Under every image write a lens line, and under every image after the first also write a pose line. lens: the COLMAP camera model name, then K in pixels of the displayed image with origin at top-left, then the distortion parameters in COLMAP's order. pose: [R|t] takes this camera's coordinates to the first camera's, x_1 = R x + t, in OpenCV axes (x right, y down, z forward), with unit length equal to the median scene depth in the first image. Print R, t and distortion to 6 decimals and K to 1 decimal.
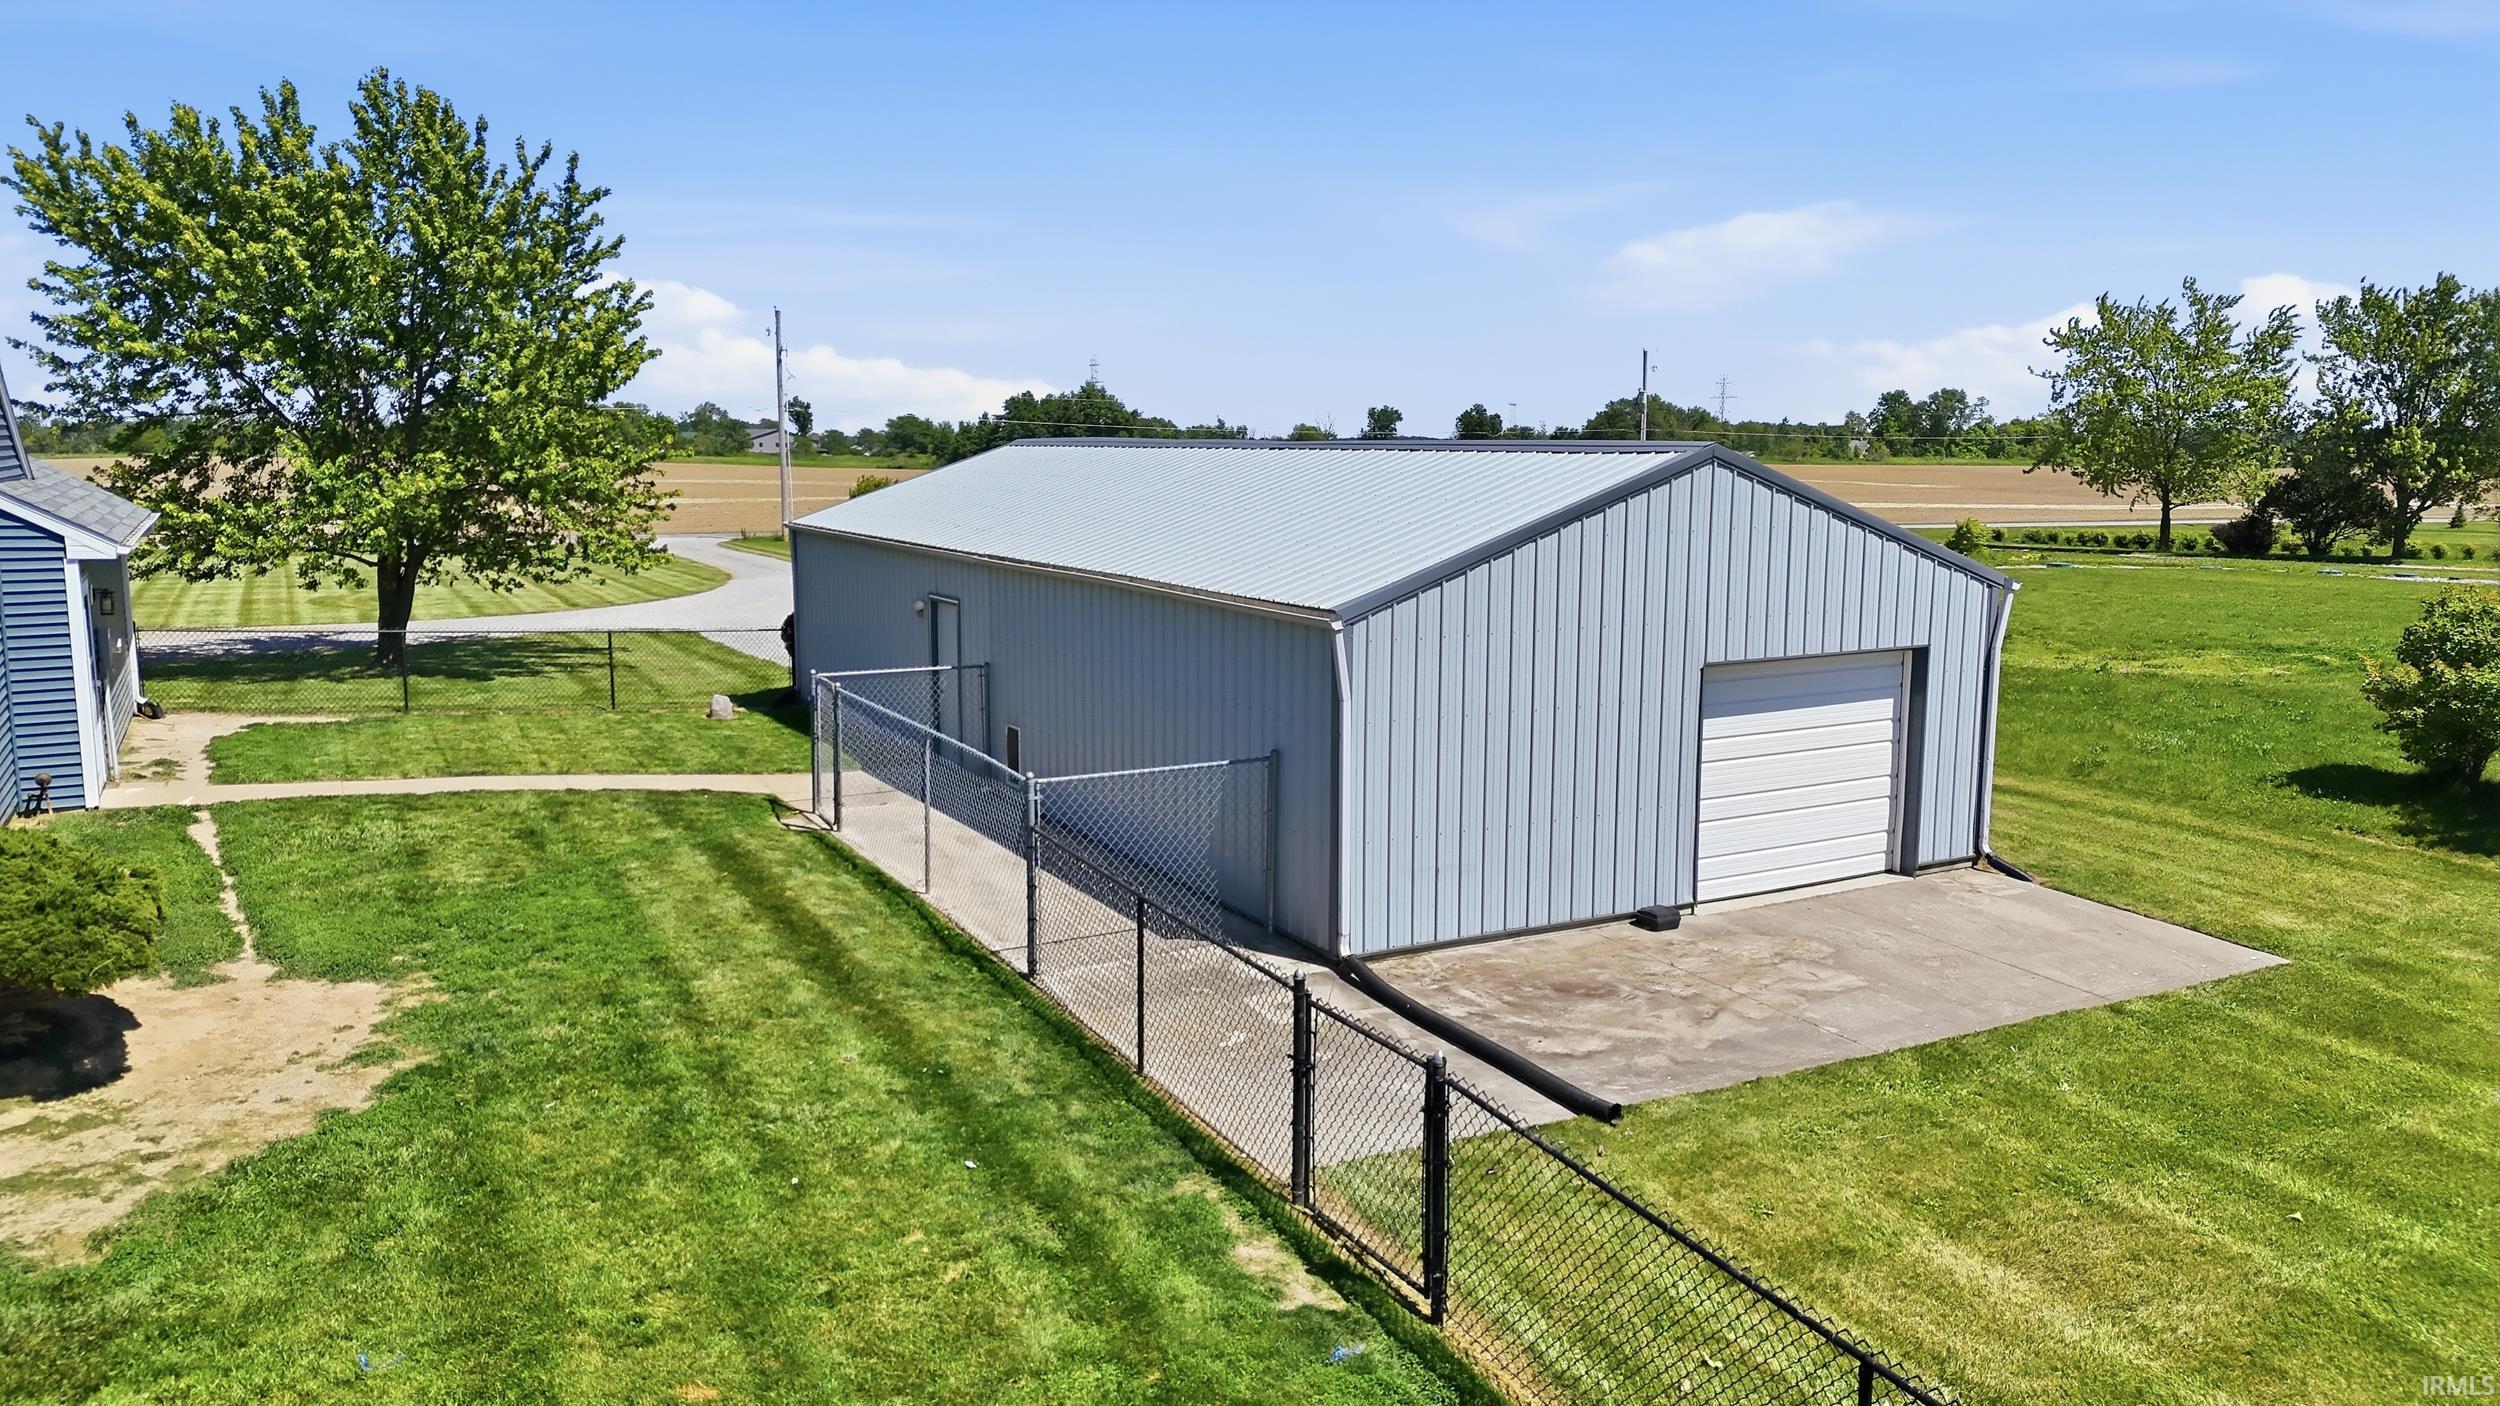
lens RADIAL K [[1748.9, 0, 1253.9], [0, 1748.9, 715.5], [0, 0, 1]] dist [0.054645, -0.032379]
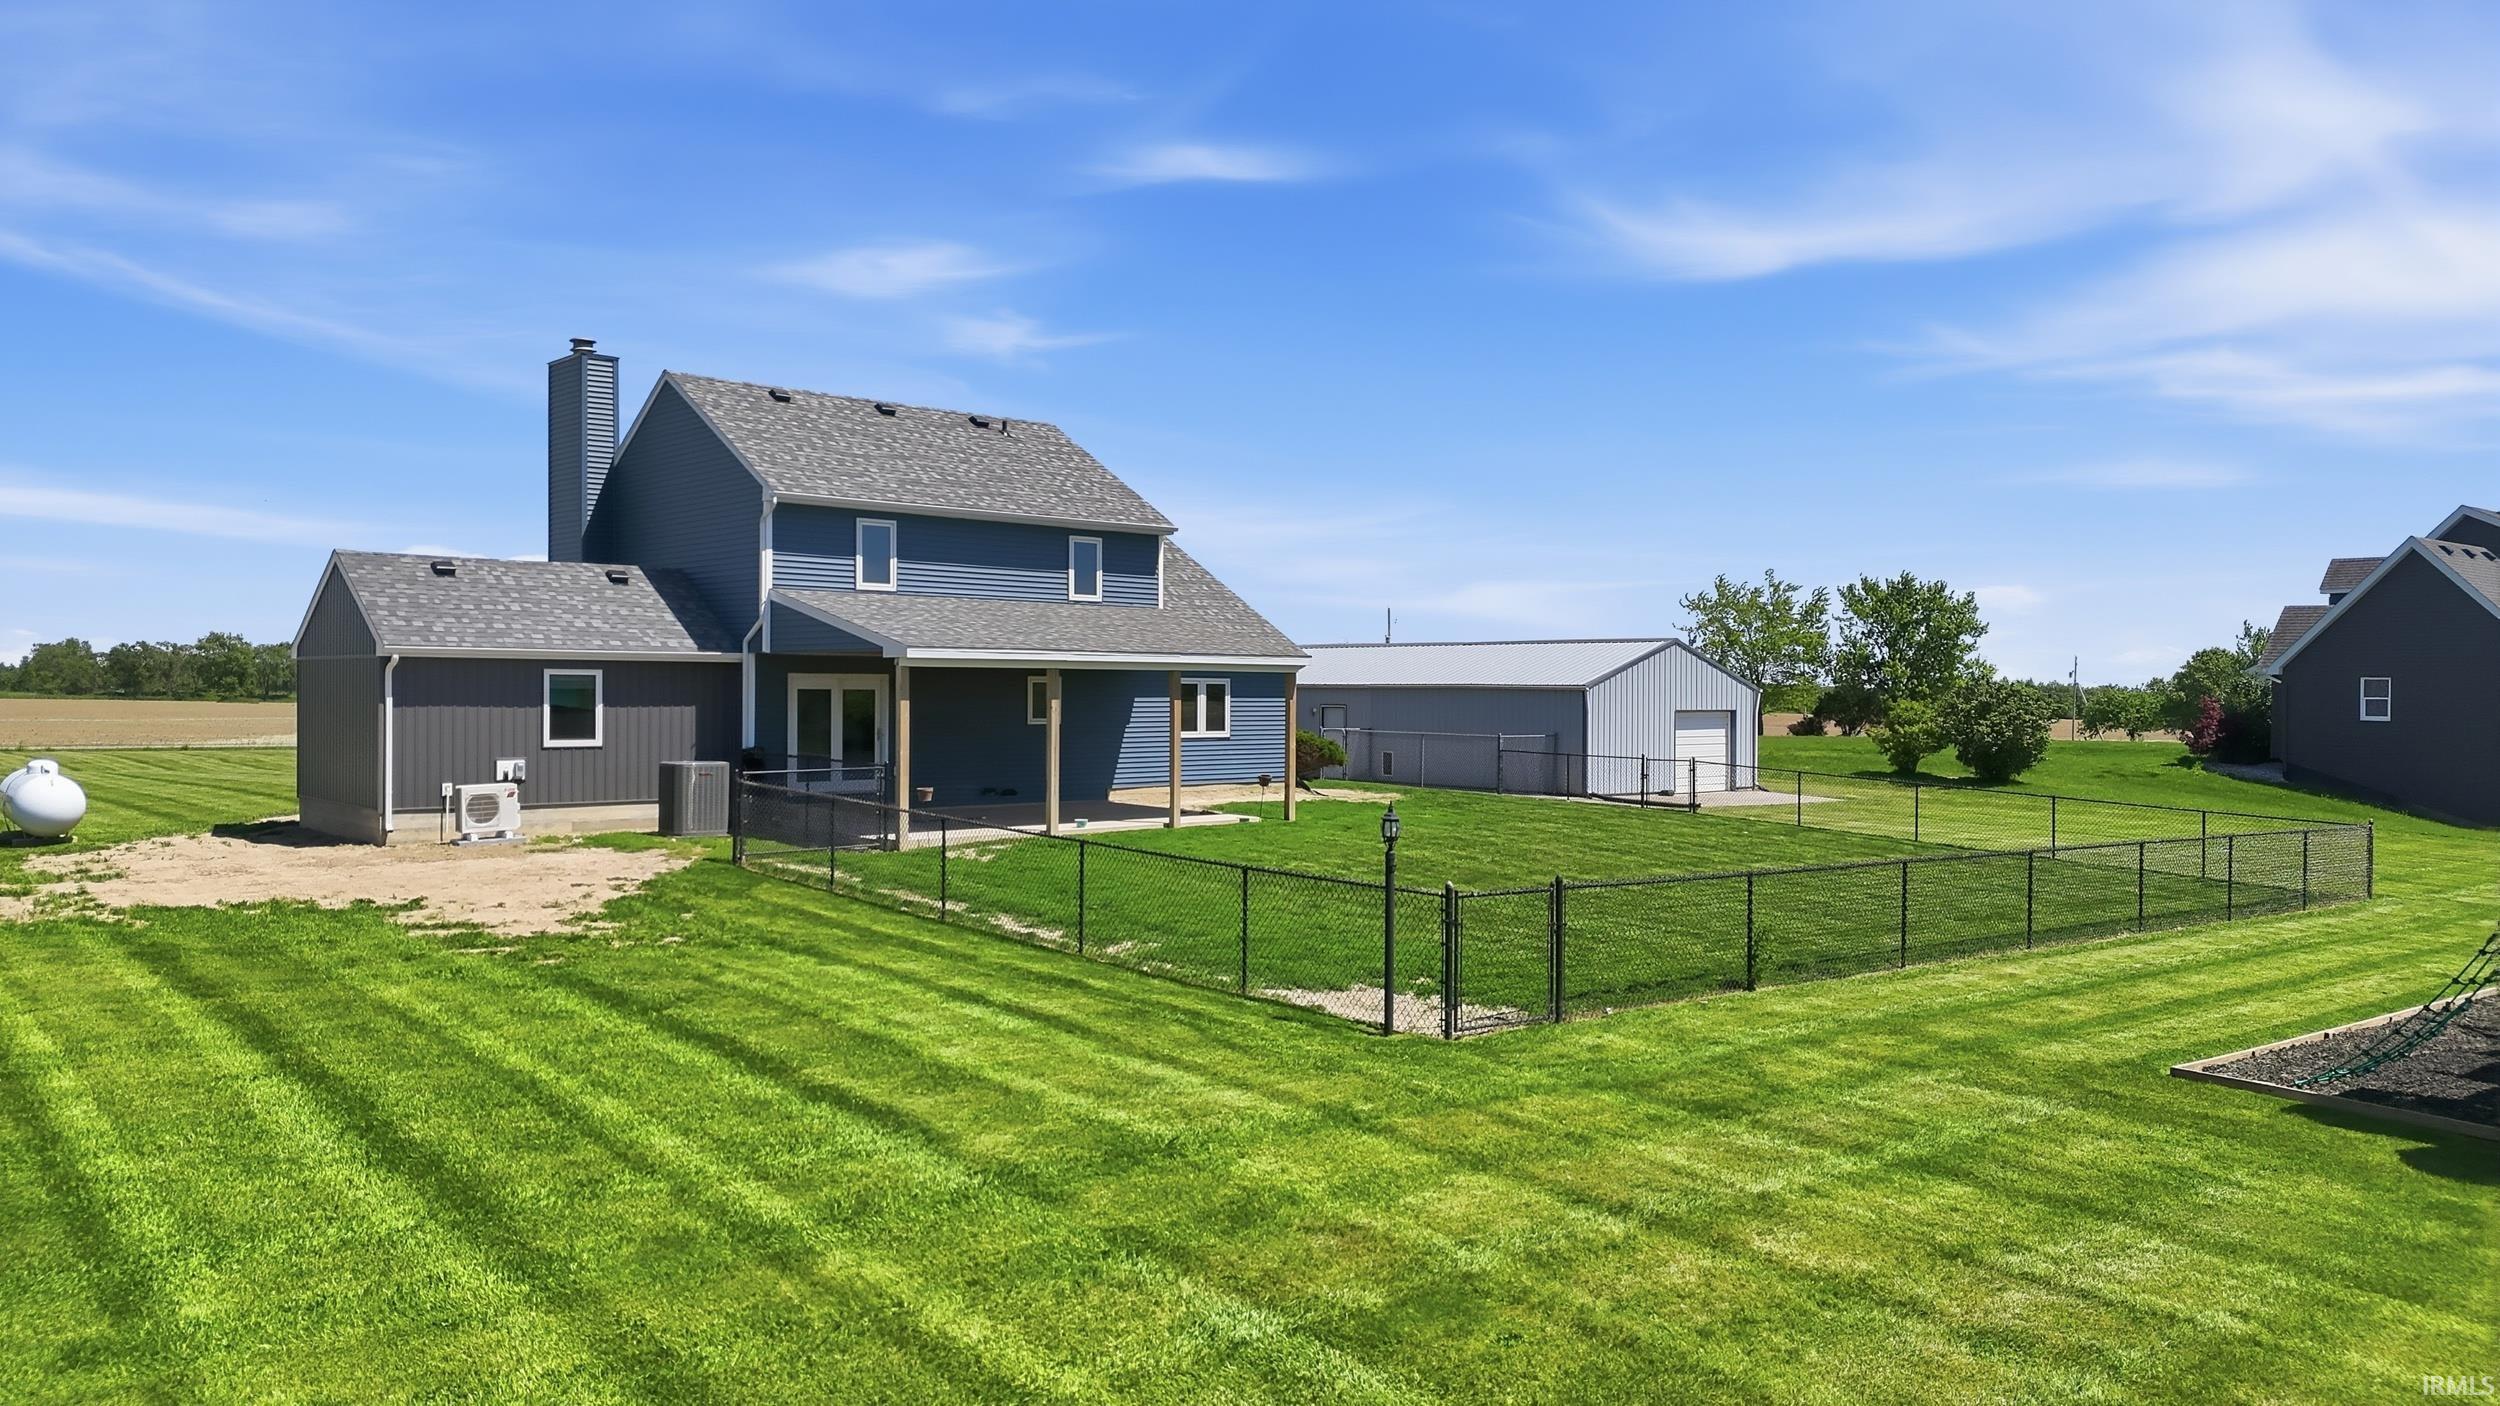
lens RADIAL K [[1748.9, 0, 1243.8], [0, 1748.9, 701.9], [0, 0, 1]] dist [0.054645, -0.032379]
pose [[0.978645, 0.000226, 0.205559, -1.031242], [0.030473, 0.988791, -0.146165, 0.355252], [-0.203288, 0.149308, 0.967668, -1.678072]]
